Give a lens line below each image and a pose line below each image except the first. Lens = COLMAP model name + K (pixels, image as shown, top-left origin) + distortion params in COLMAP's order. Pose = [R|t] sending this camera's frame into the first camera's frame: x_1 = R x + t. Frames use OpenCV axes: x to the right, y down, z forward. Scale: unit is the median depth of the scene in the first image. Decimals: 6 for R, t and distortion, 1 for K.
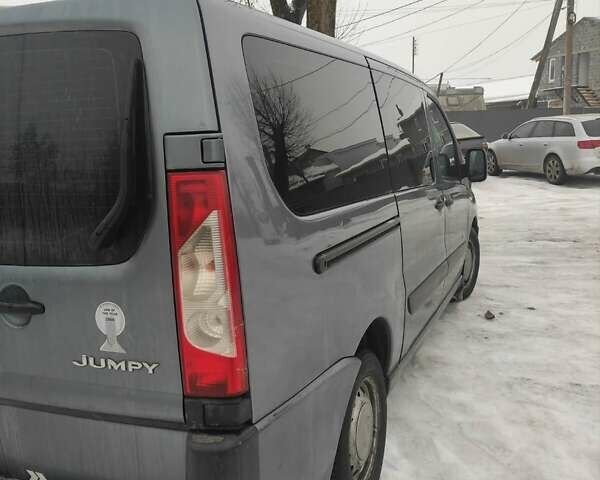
lens RADIAL K [[547.8, 0, 301.0], [0, 547.8, 242.0], [0, 0, 1]] dist [-0.010289, 0.000000]
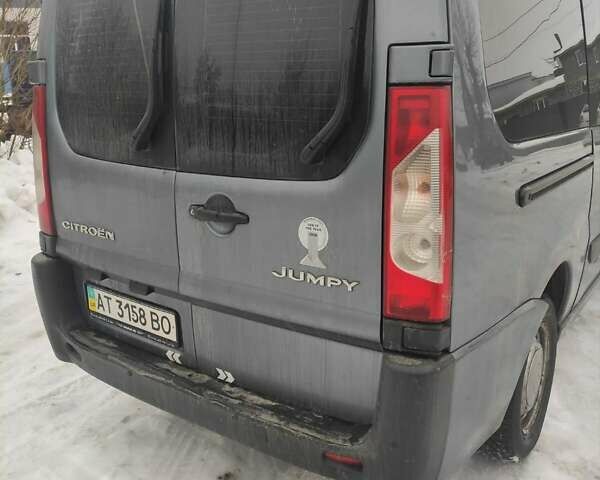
lens RADIAL K [[547.8, 0, 300.7], [0, 547.8, 242.3], [0, 0, 1]] dist [-0.010289, 0.000000]
pose [[0.972792, 0.088107, -0.214271, -0.154036], [-0.063188, 0.990701, 0.120498, 0.035036], [0.222895, -0.103680, 0.969313, 0.008470]]
